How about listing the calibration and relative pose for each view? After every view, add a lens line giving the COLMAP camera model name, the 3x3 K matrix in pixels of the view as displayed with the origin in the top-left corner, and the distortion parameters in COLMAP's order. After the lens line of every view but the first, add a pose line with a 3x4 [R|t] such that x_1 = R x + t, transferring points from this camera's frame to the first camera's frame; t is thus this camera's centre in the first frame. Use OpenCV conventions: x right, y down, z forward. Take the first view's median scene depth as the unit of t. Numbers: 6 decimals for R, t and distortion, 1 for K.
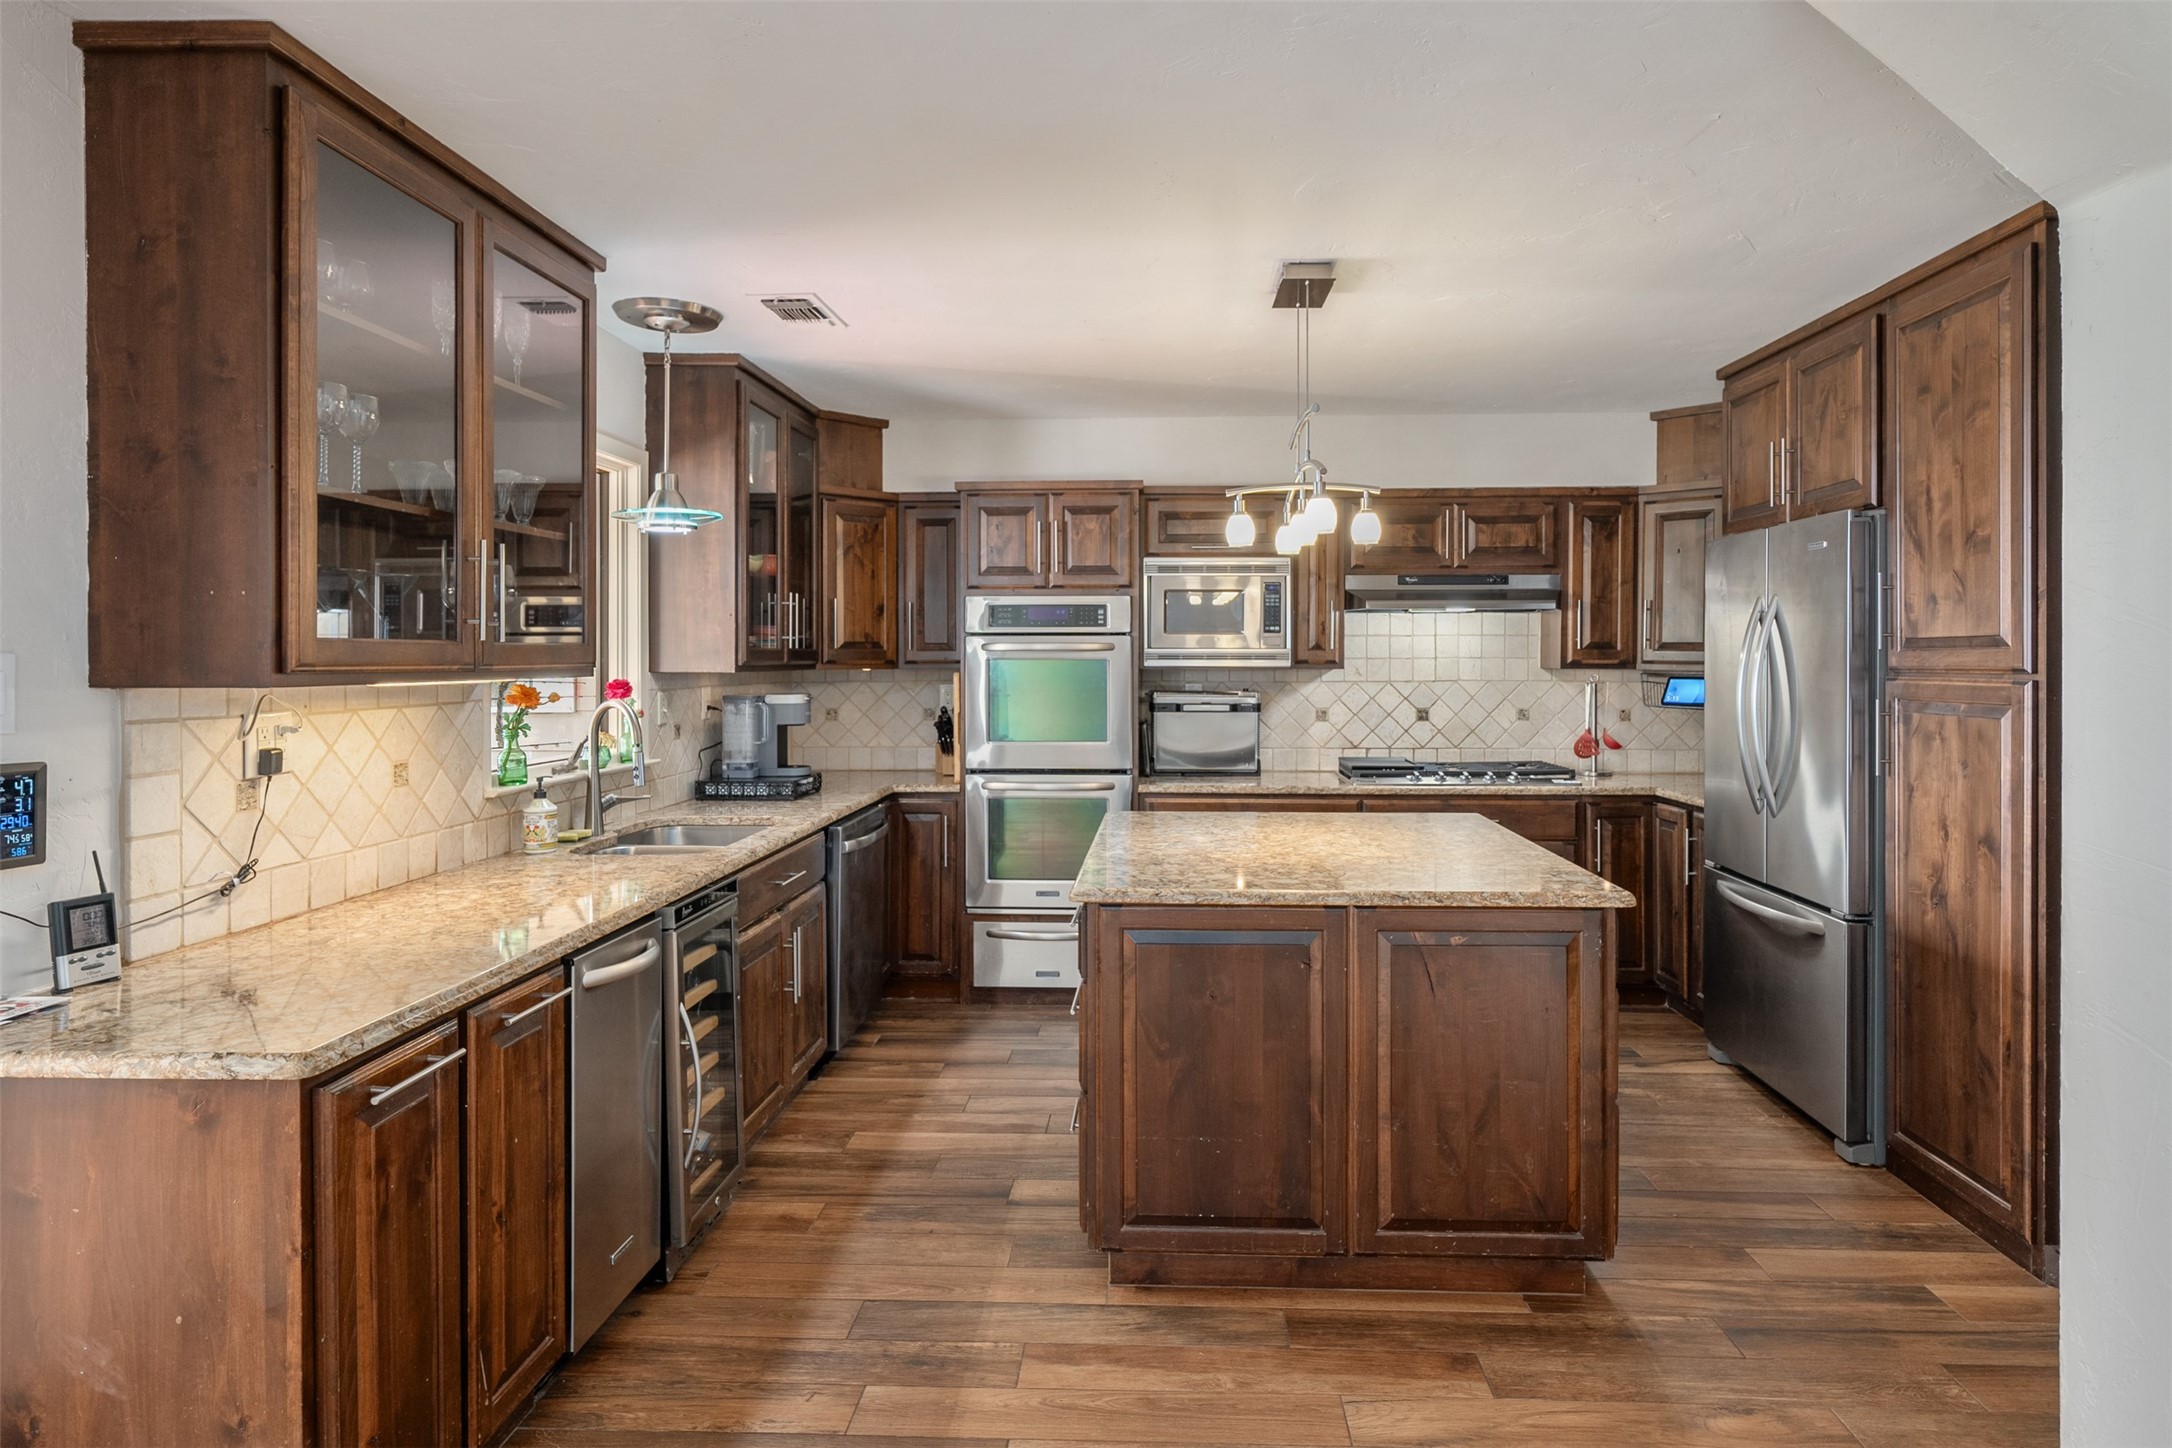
lens RADIAL K [[1131.7, 0, 1129.7], [0, 1131.7, 661.8], [0, 0, 1]] dist [-0.001309, -0.000085]
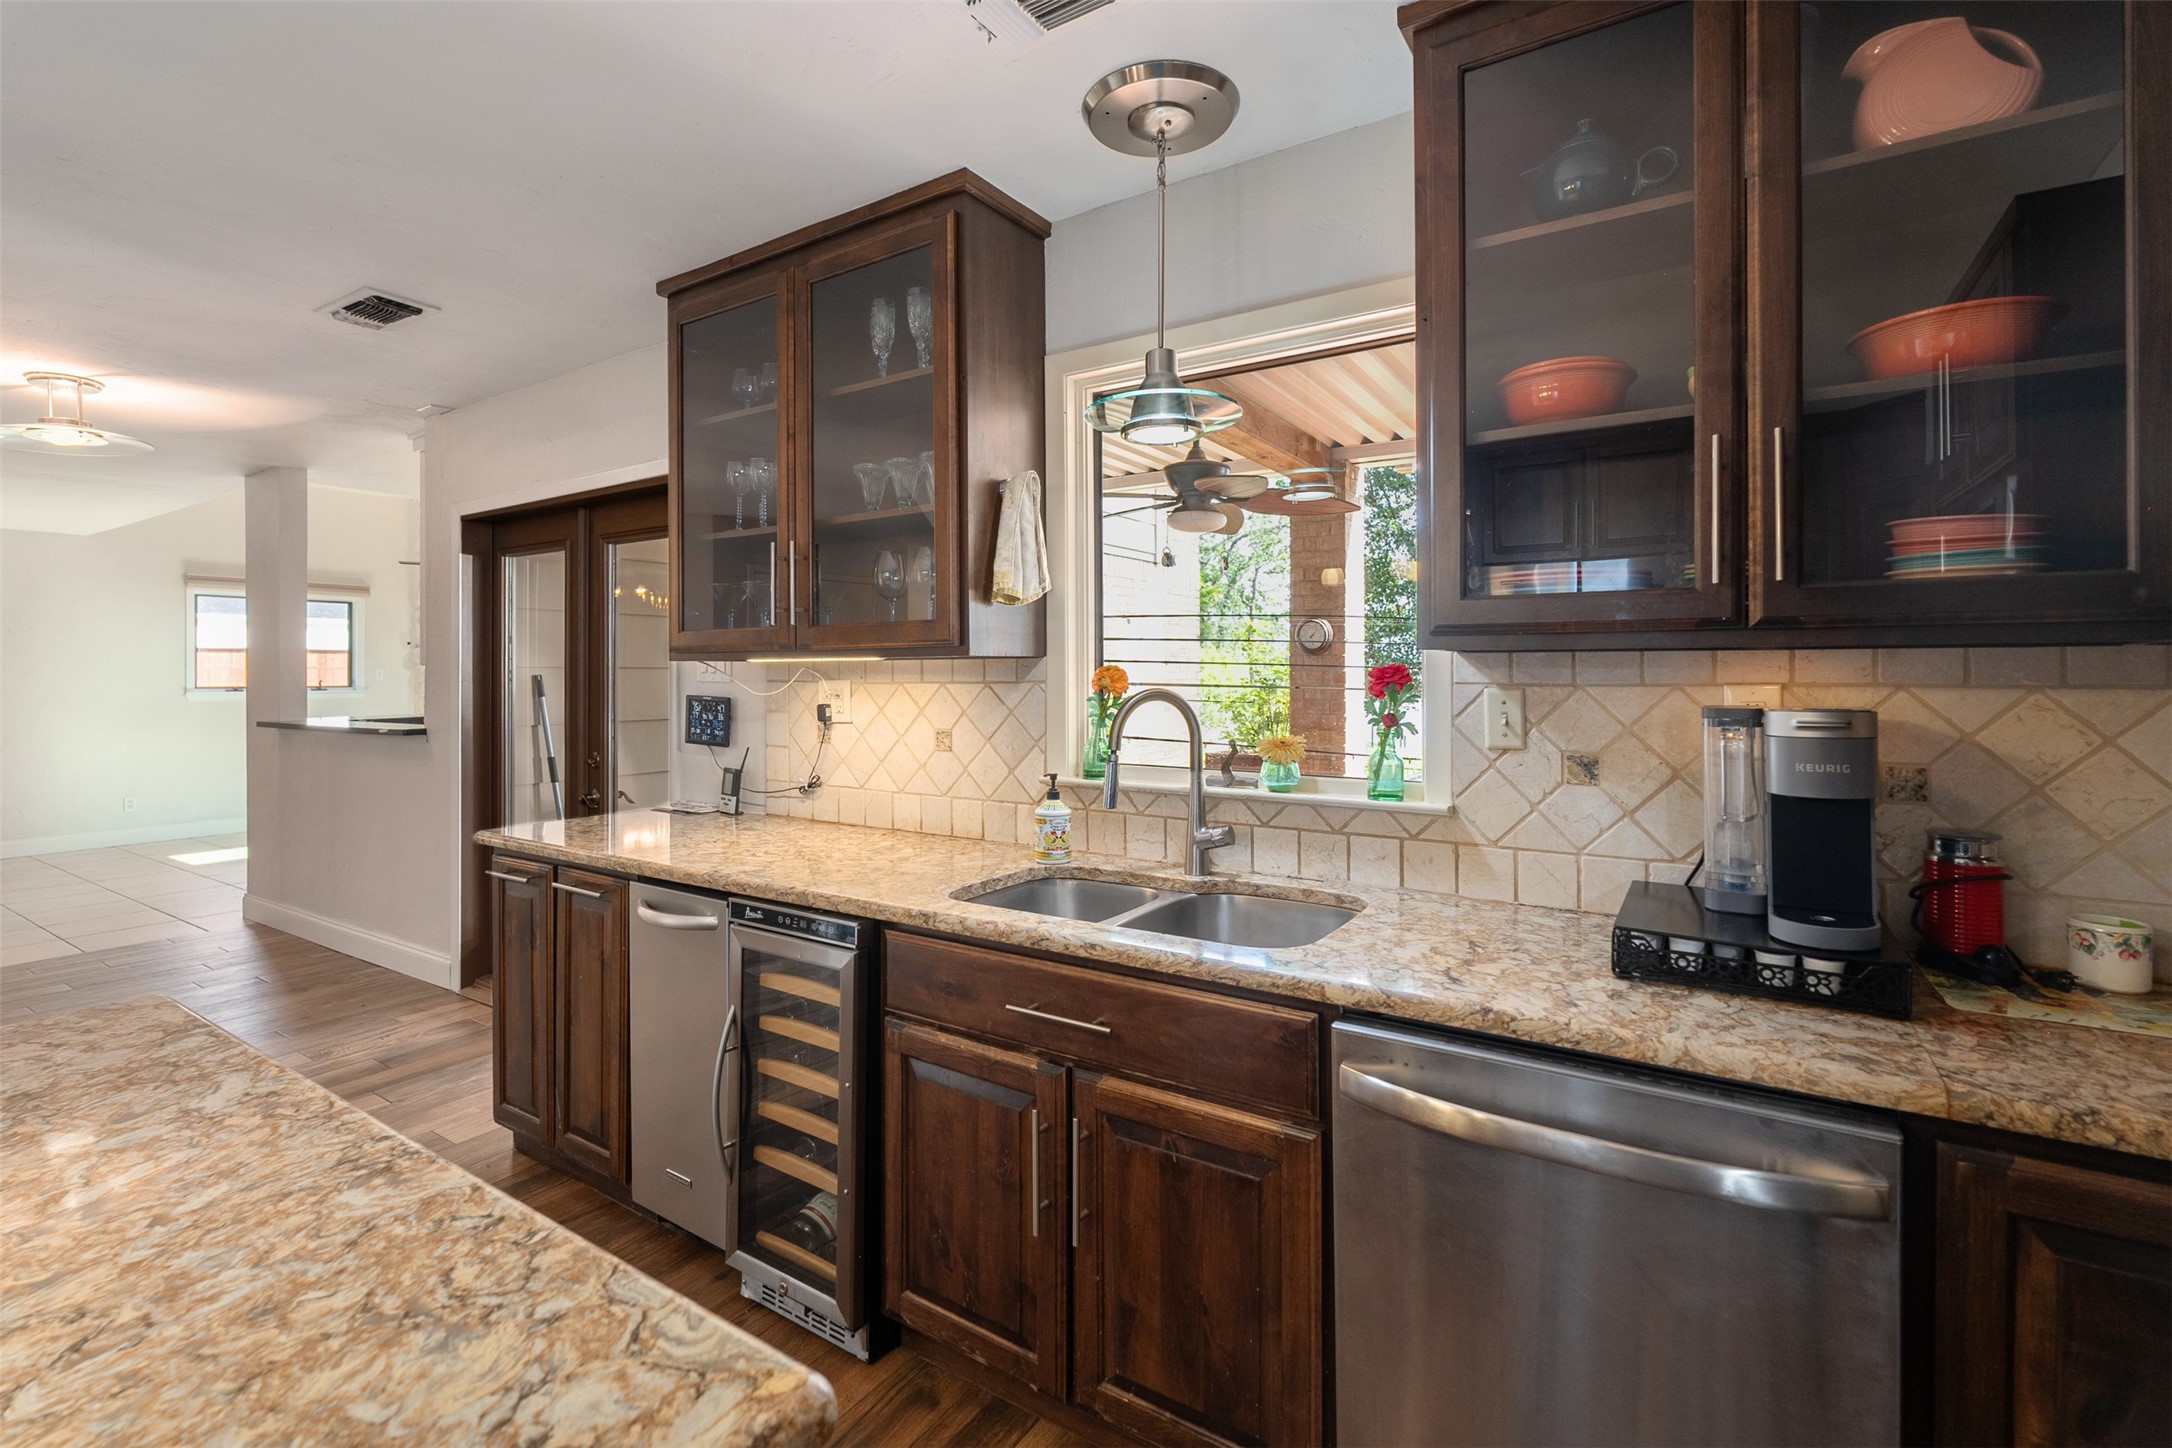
lens RADIAL K [[960.3, 0, 1083.7], [0, 960.3, 673.8], [0, 0, 1]] dist [-0.000363, -0.002127]
pose [[-0.512865, 0.001940, -0.858467, 0.072622], [0.000380, 0.999998, 0.002033, 0.016017], [0.858469, 0.000717, -0.512864, 0.916041]]
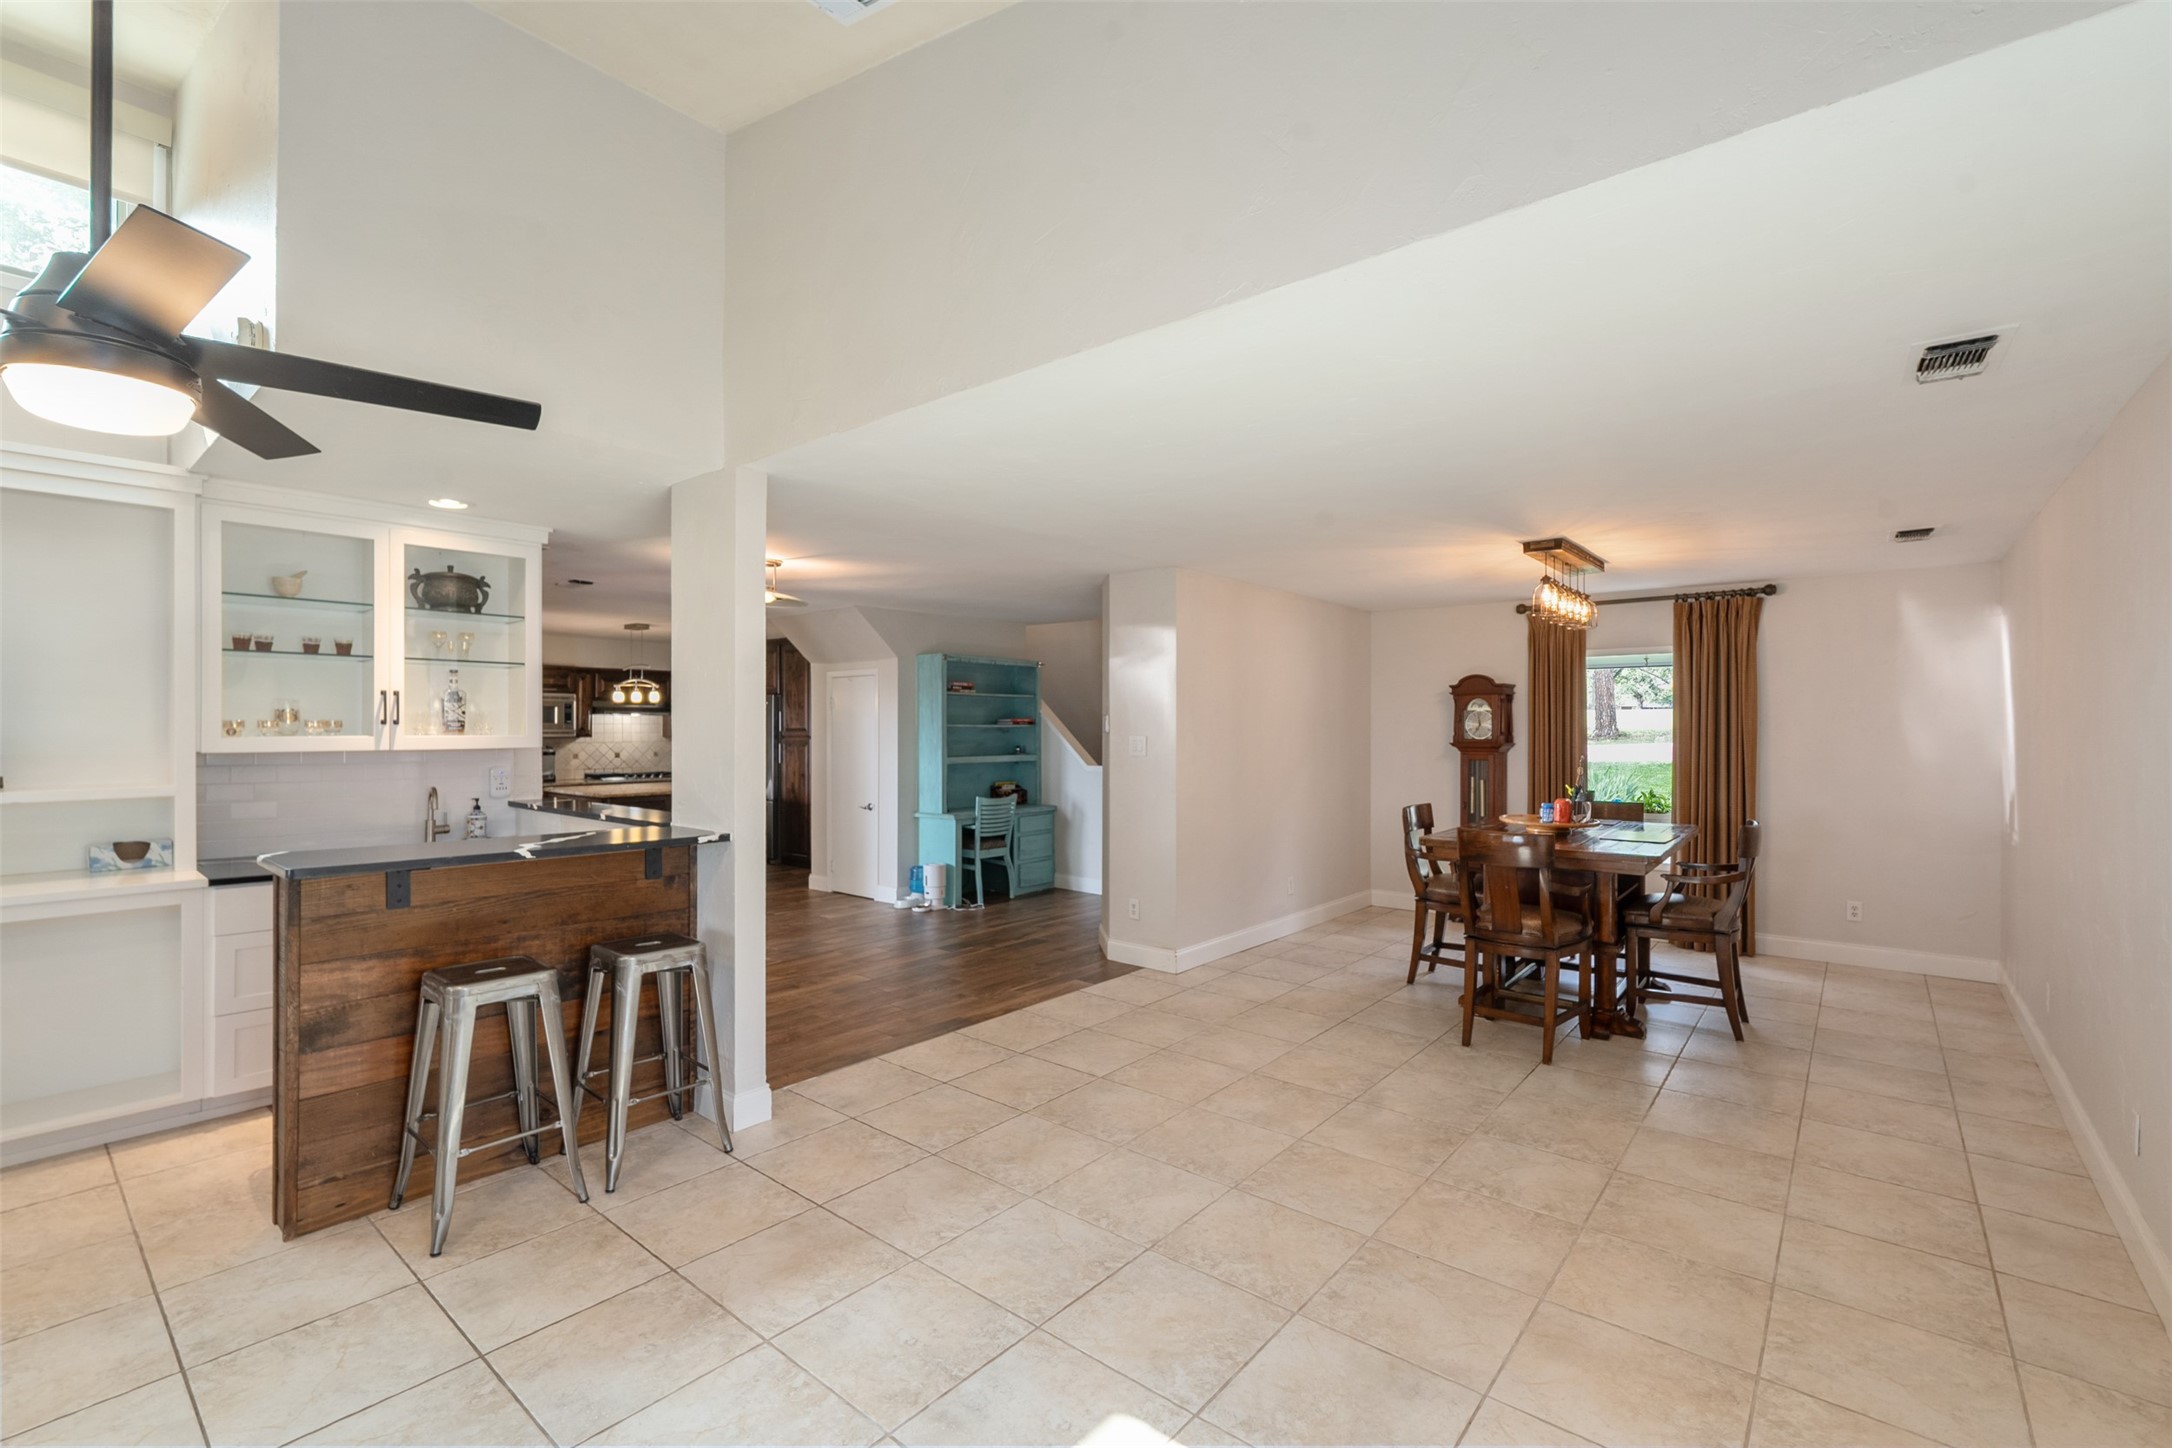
lens RADIAL K [[960.3, 0, 1074.6], [0, 960.3, 719.4], [0, 0, 1]] dist [-0.000363, -0.002127]
pose [[0.590750, 0.007356, 0.806821, -1.005608], [0.002274, 0.999939, -0.010781, -0.009233], [-0.806851, 0.008204, 0.590698, -1.270292]]
